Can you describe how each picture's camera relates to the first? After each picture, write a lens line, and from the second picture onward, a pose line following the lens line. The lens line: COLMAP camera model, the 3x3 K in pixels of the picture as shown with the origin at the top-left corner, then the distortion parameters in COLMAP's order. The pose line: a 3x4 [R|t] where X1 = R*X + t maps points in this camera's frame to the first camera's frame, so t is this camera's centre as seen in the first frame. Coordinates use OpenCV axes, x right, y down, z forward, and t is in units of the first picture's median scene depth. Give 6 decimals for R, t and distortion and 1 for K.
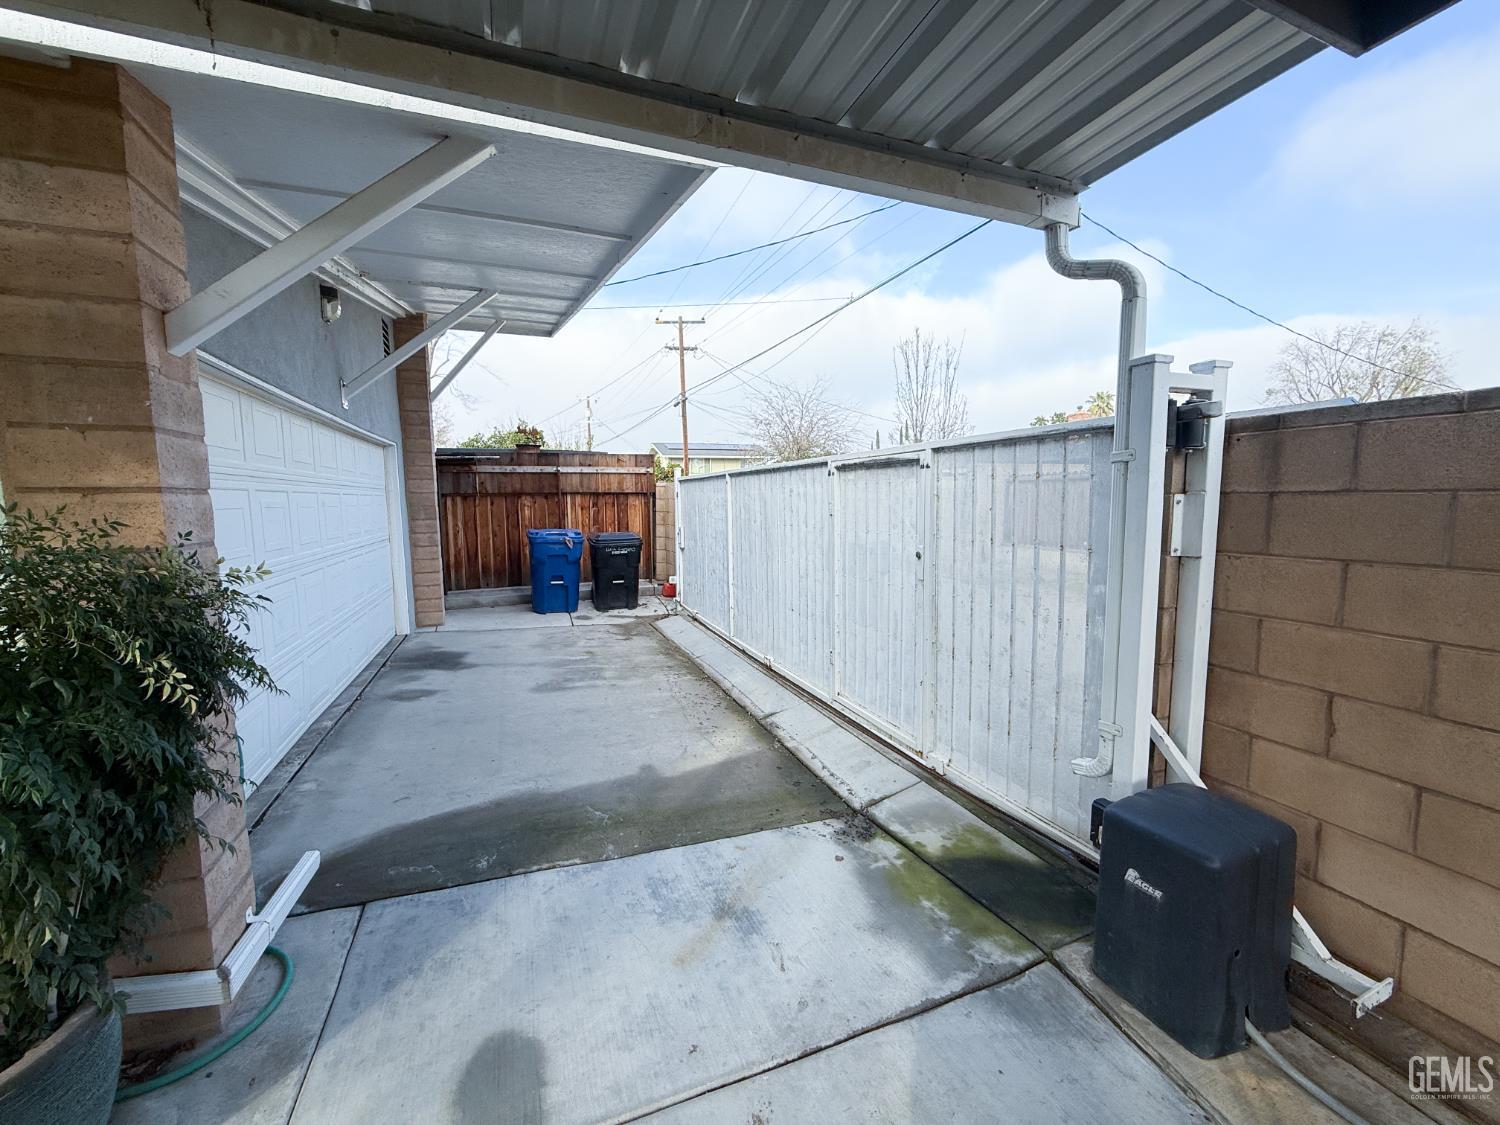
lens RADIAL K [[597.4, 0, 750.0], [0, 597.4, 562.5], [0, 0, 1]] dist [0.000267, 0.000081]
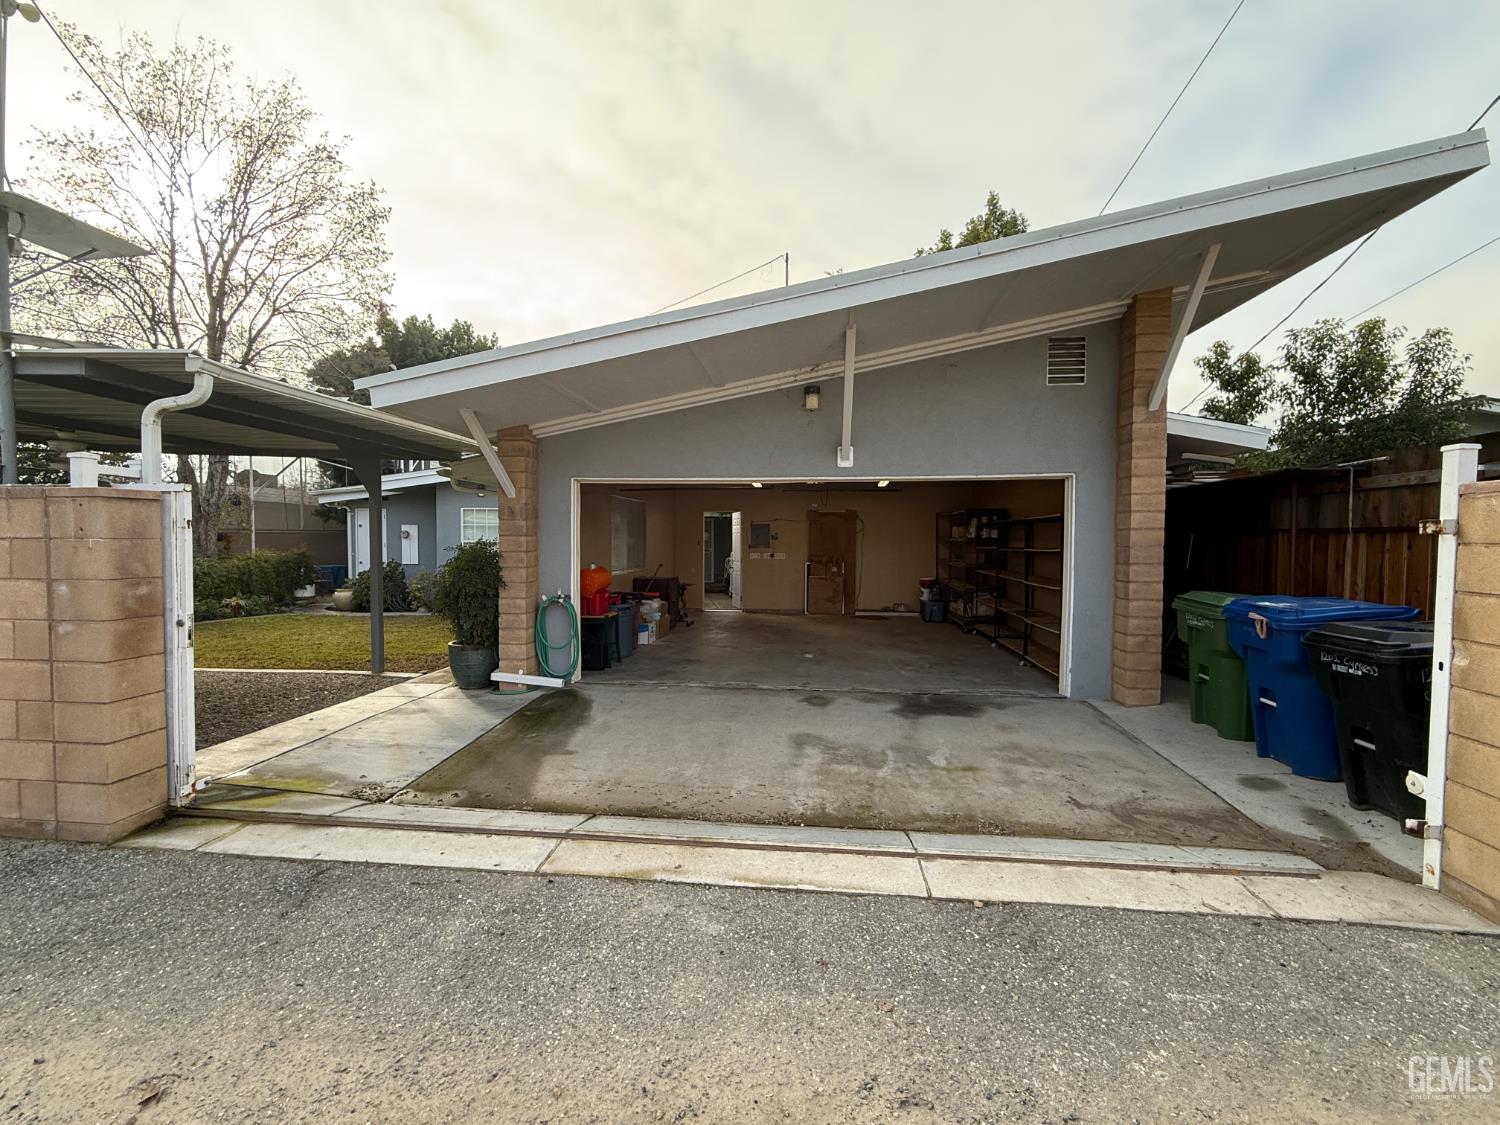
lens RADIAL K [[639.9, 0, 750.0], [0, 639.9, 562.5], [0, 0, 1]] dist [-0.000087, -0.000056]
pose [[-0.476879, 0.035040, -0.878270, 0.579101], [-0.090116, 0.991991, 0.088508, -0.146813], [0.874337, 0.121354, -0.469902, 1.359620]]
